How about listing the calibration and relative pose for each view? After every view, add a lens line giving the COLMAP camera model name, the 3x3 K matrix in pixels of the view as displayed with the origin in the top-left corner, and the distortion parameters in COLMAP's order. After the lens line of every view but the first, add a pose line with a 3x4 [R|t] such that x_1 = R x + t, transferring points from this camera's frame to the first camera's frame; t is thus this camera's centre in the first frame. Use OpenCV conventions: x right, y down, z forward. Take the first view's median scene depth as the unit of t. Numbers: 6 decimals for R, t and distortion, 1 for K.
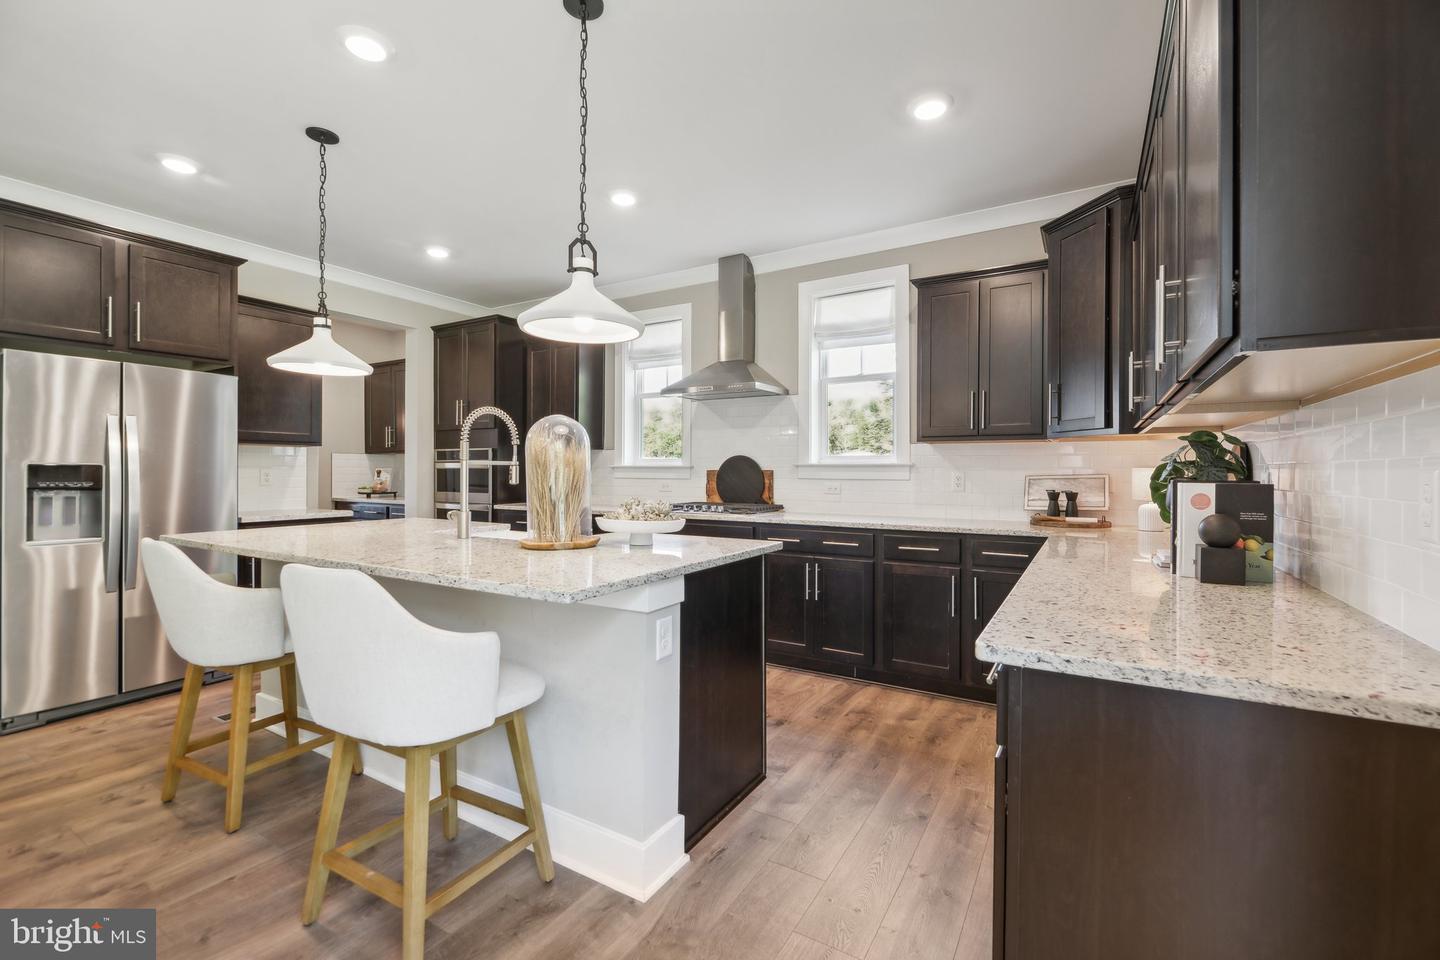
lens RADIAL K [[603.9, 0, 733.3], [0, 603.9, 471.5], [0, 0, 1]] dist [-0.001494, -0.000342]
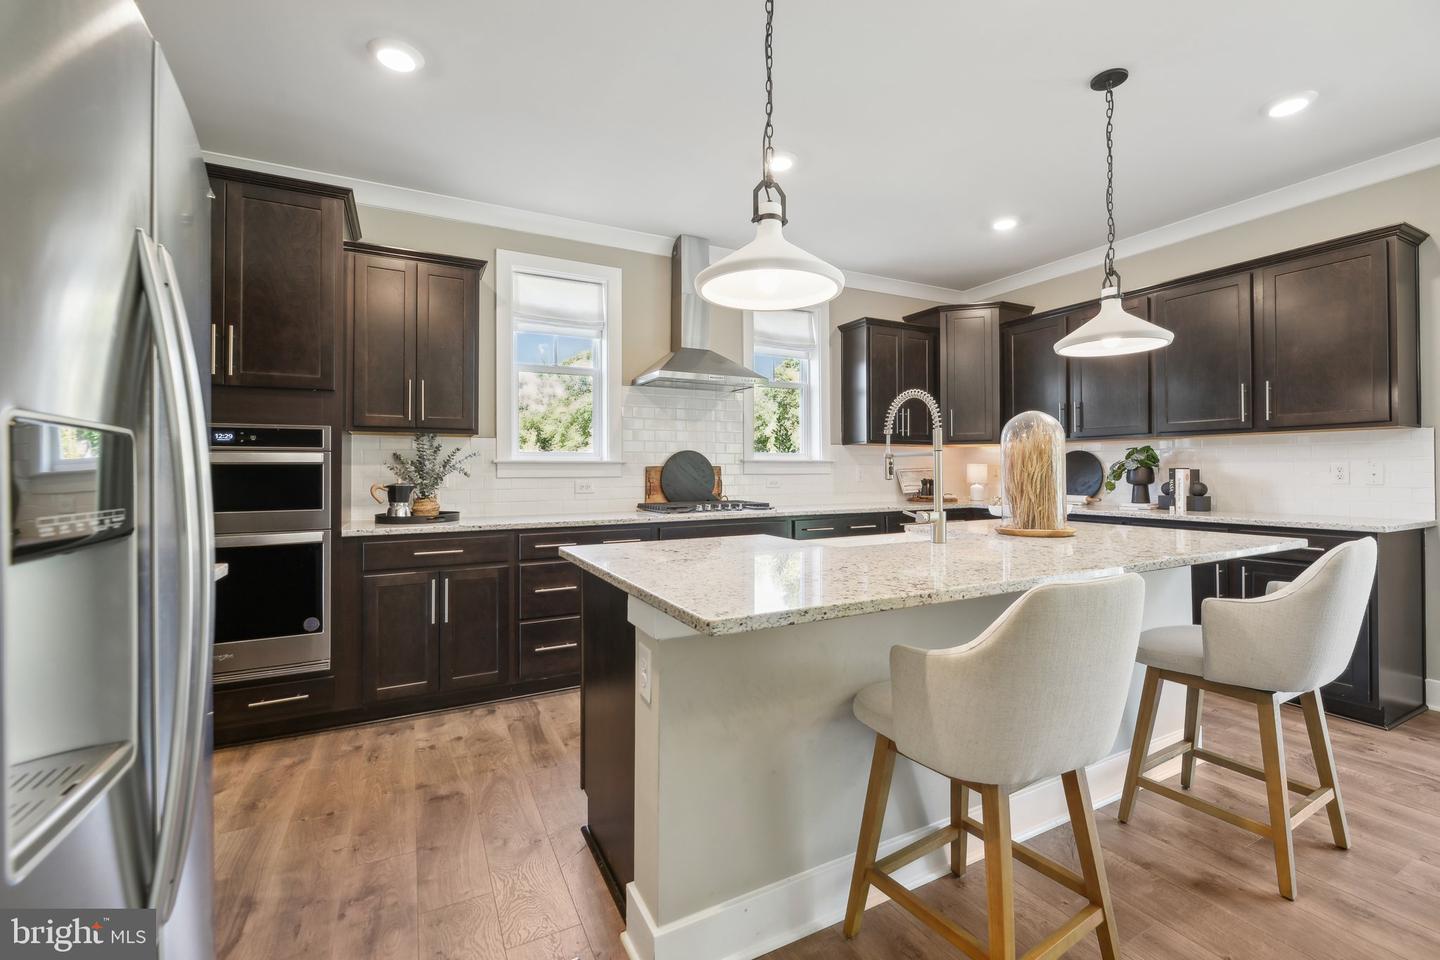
lens RADIAL K [[611.9, 0, 737.2], [0, 611.9, 464.8], [0, 0, 1]] dist [0.002774, 0.000160]
pose [[0.514622, 0.003063, 0.857411, -1.115777], [0.005509, 0.999961, -0.006879, 0.004302], [-0.857399, 0.008263, 0.514586, 0.667170]]
